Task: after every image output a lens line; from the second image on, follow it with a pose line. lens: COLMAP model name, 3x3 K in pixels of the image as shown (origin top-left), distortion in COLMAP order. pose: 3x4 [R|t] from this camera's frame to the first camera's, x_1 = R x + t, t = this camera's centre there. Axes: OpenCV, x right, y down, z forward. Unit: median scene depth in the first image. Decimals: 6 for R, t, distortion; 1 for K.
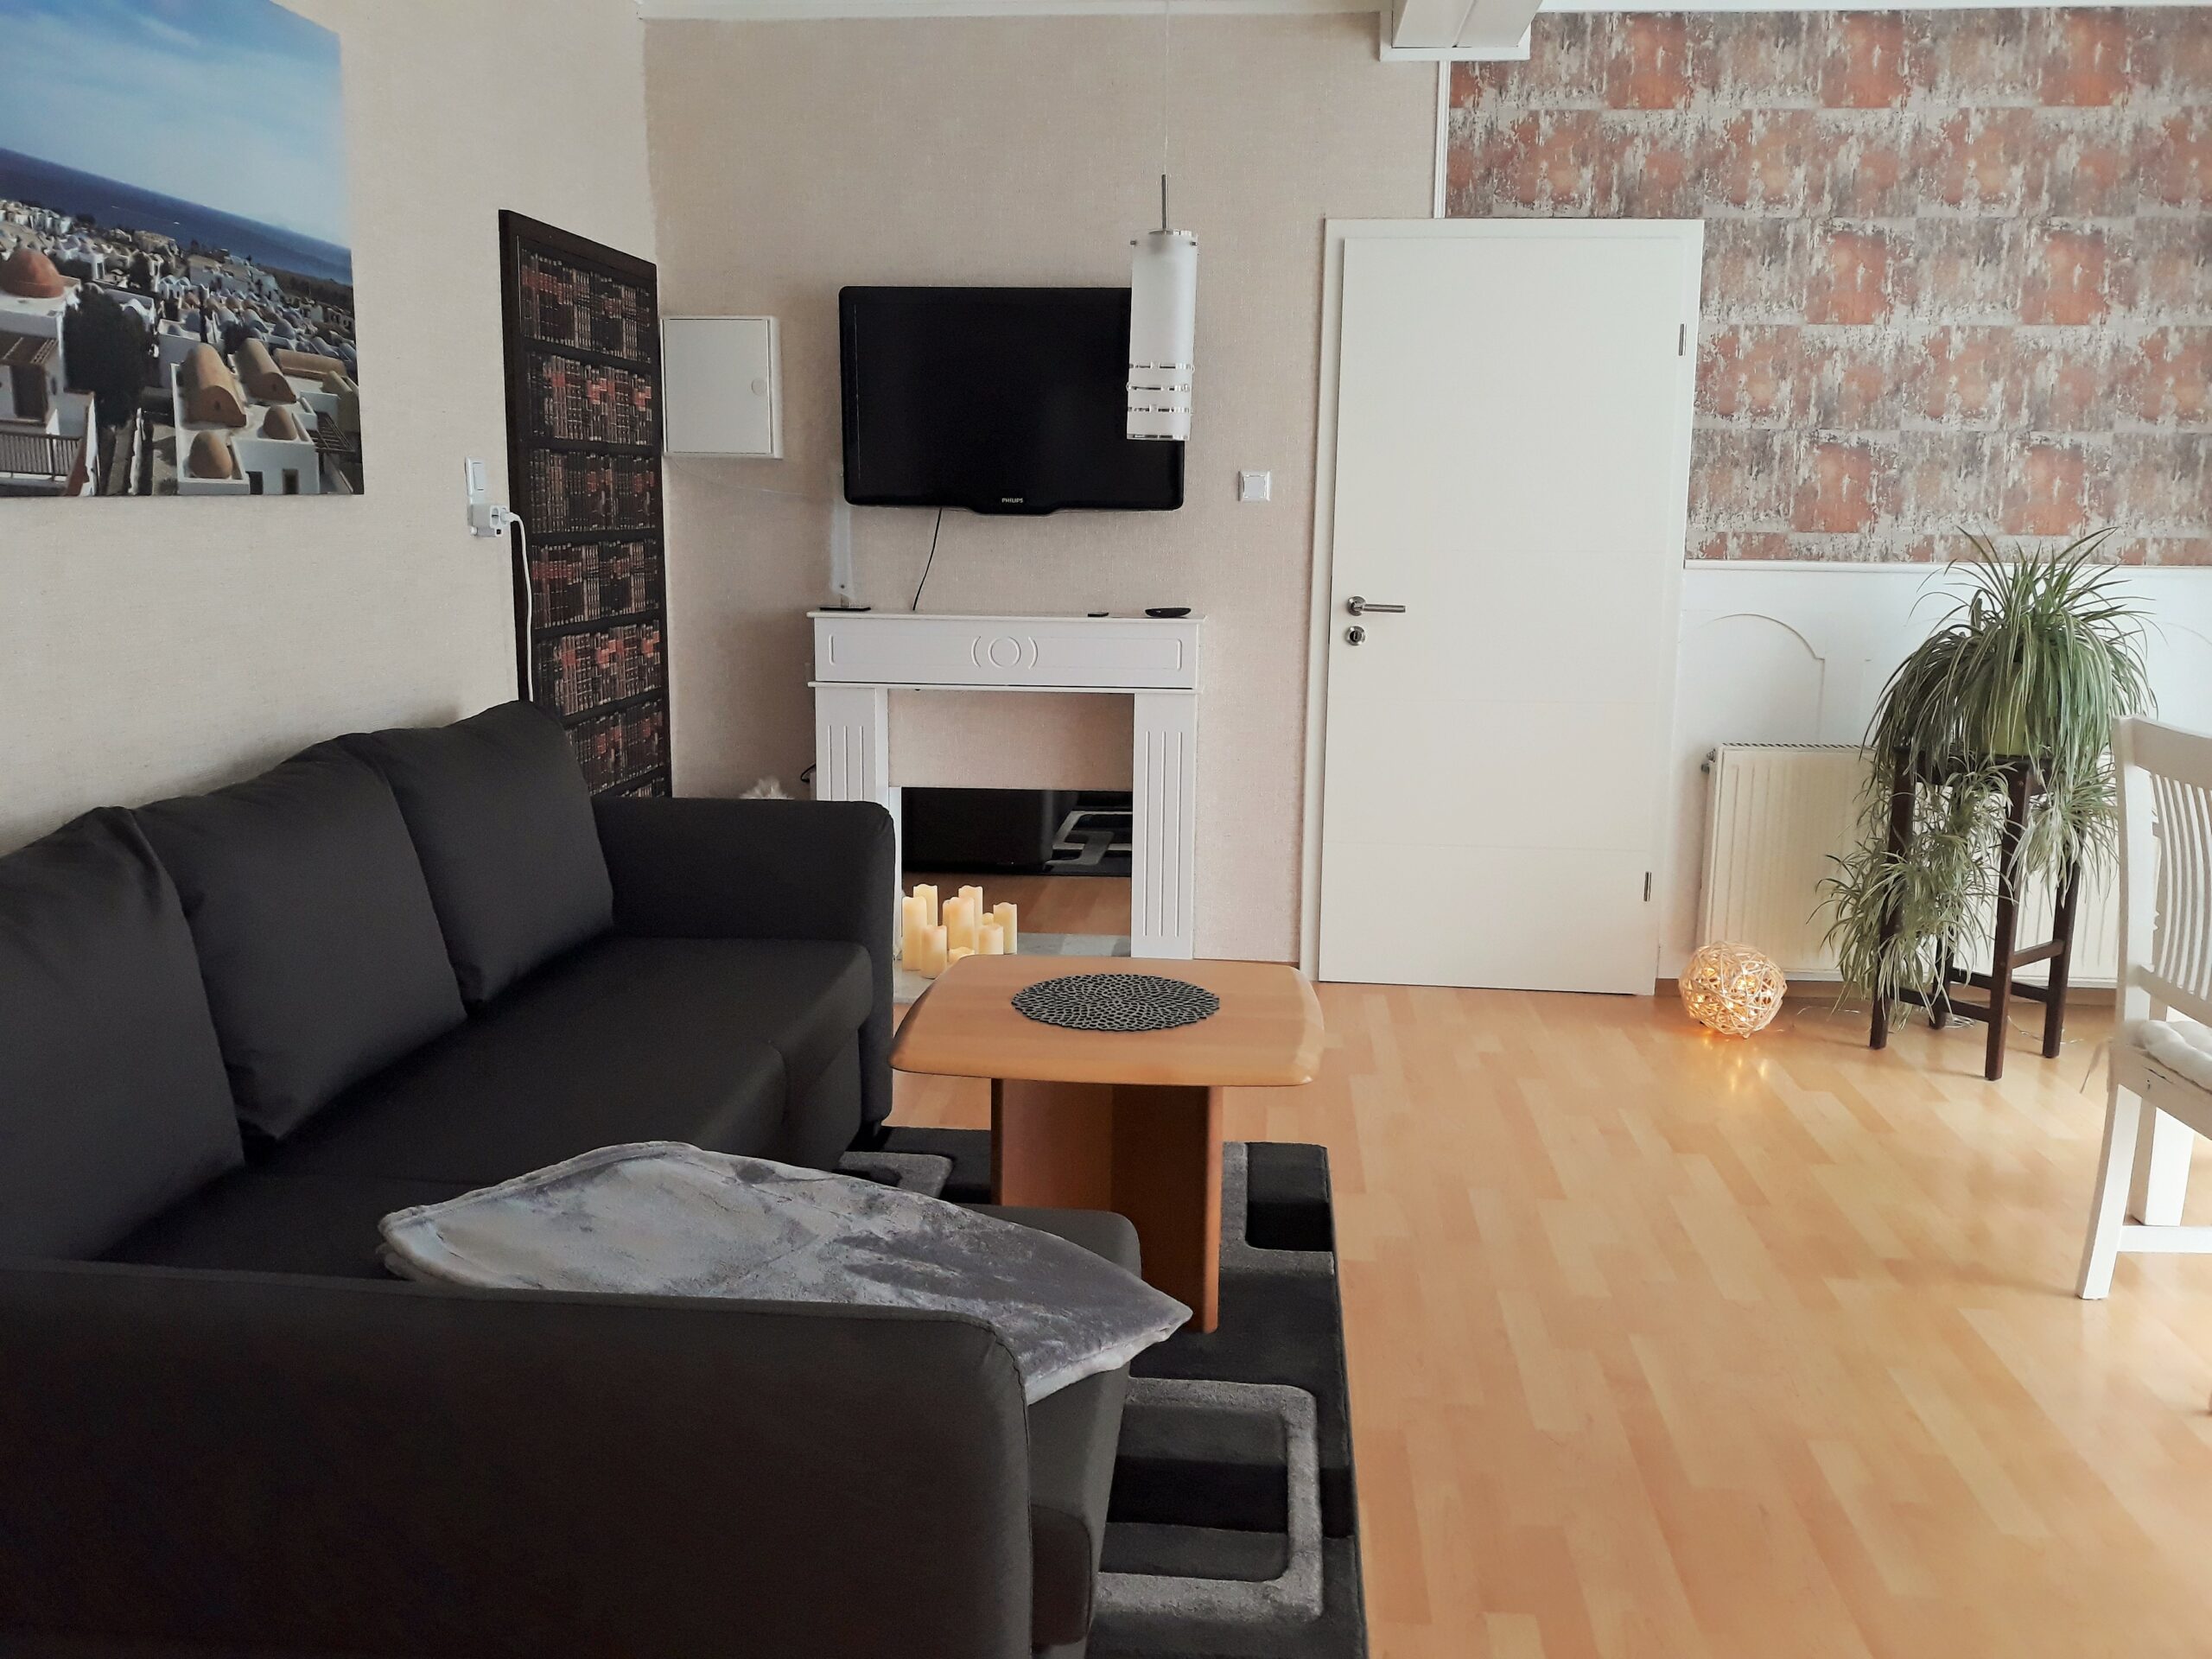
lens RADIAL K [[1849.7, 0, 1106.0], [0, 1849.7, 829.5], [0, 0, 1]] dist [-0.007669, 0.003142]
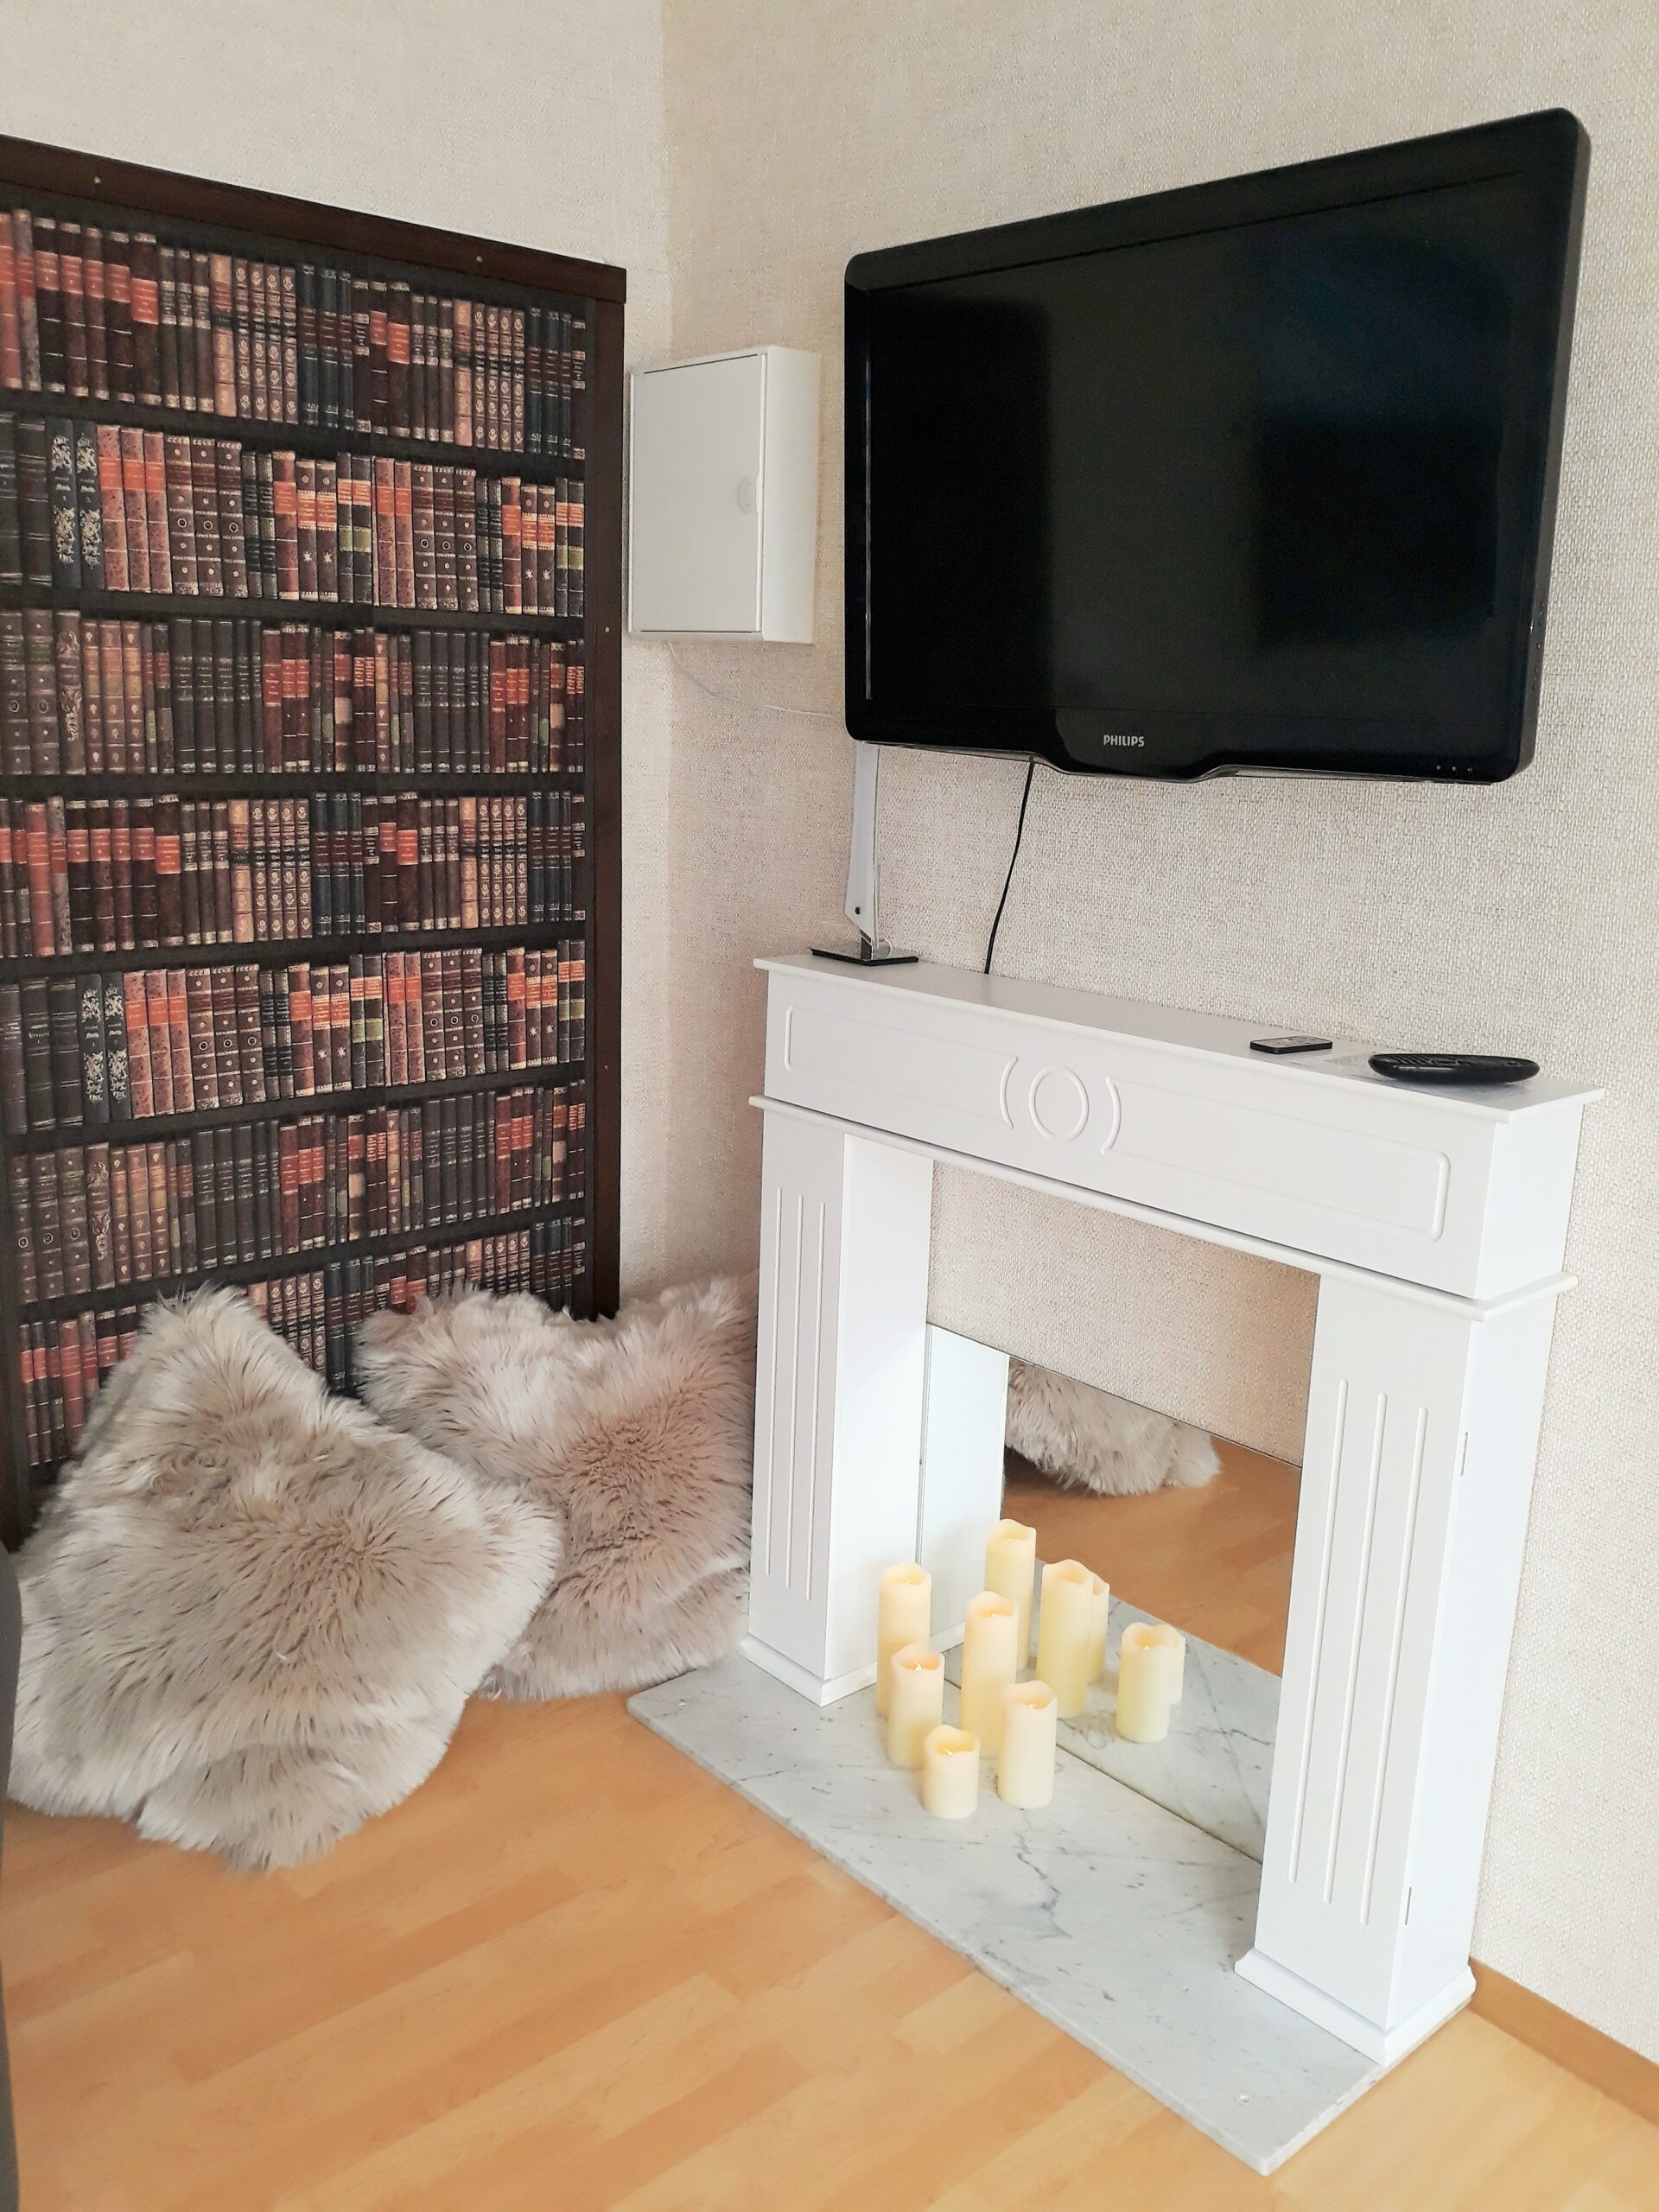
lens RADIAL K [[1849.7, 0, 829.5], [0, 1849.7, 1106.0], [0, 0, 1]] dist [-0.007669, 0.003142]
pose [[0.736916, 0.164235, -0.655730, 0.290884], [-0.146234, 0.985798, 0.082566, -0.197338], [0.659978, 0.035046, 0.750467, 1.045656]]
